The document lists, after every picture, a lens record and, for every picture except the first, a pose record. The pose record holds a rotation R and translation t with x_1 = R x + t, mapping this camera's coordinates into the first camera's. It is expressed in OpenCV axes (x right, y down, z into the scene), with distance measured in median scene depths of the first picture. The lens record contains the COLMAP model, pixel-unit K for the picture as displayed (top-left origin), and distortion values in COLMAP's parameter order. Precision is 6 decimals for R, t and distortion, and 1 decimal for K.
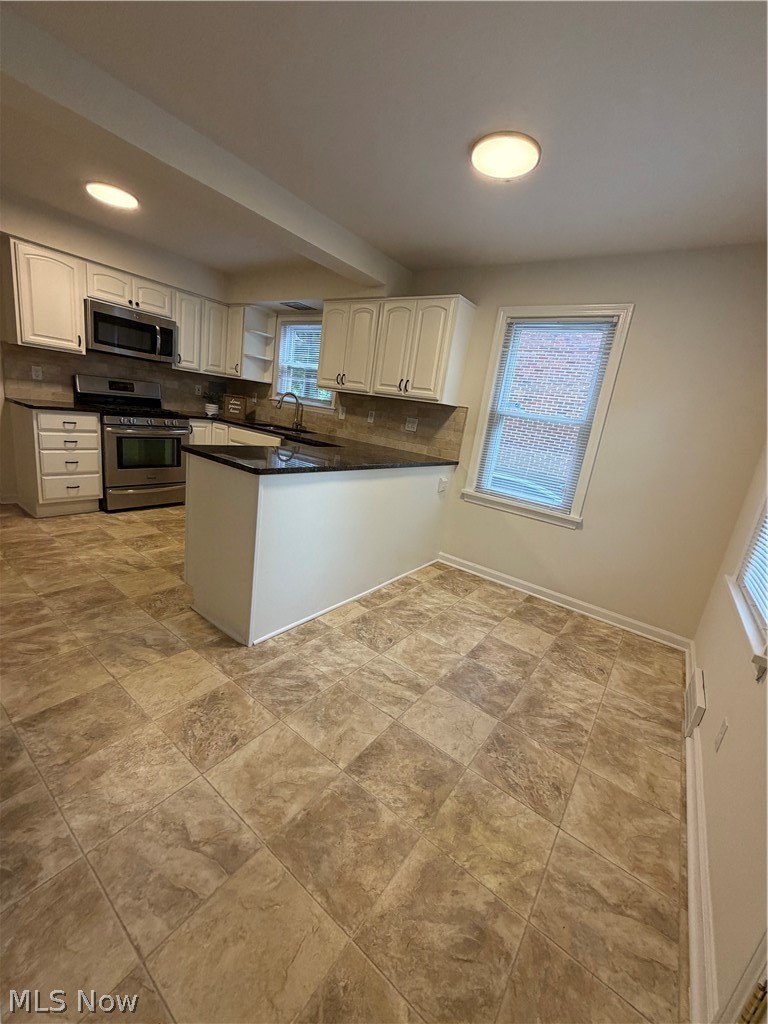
lens RADIAL K [[408.6, 0, 383.7], [0, 408.6, 508.6], [0, 0, 1]] dist [0.001654, -0.000823]
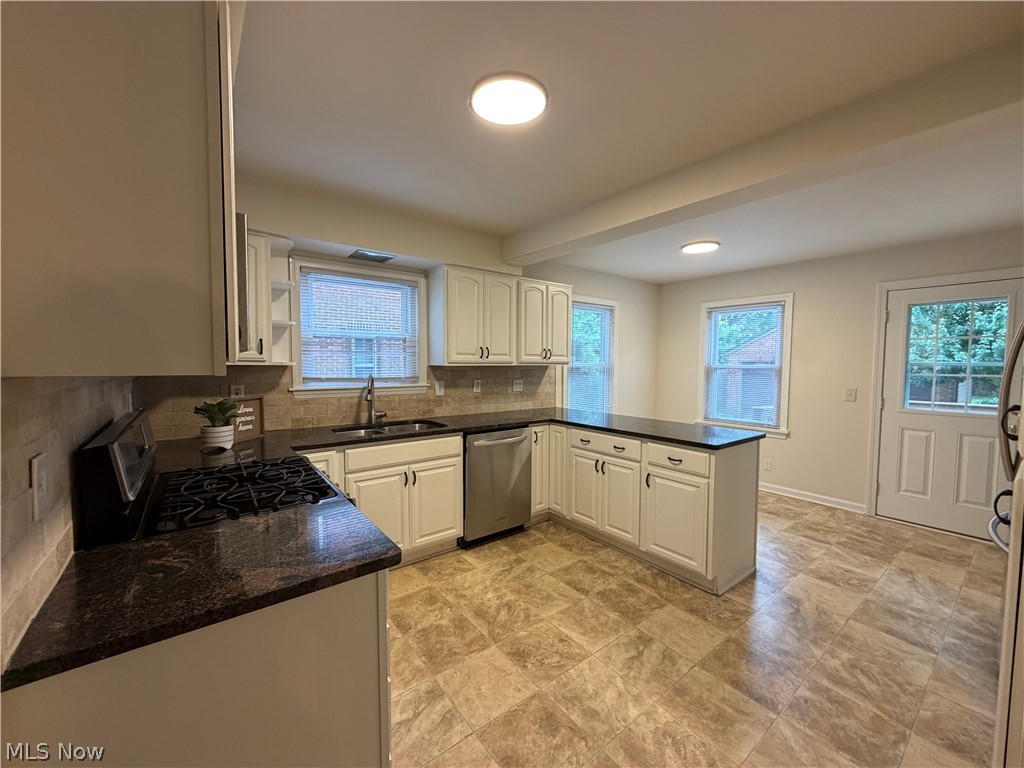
lens RADIAL K [[408.6, 0, 508.0], [0, 408.6, 380.1], [0, 0, 1]] dist [0.001654, -0.000823]
pose [[0.272920, -0.176775, 0.945656, -1.030747], [0.260460, 0.959839, 0.104256, -0.362698], [-0.926108, 0.217852, 0.308002, 0.727984]]
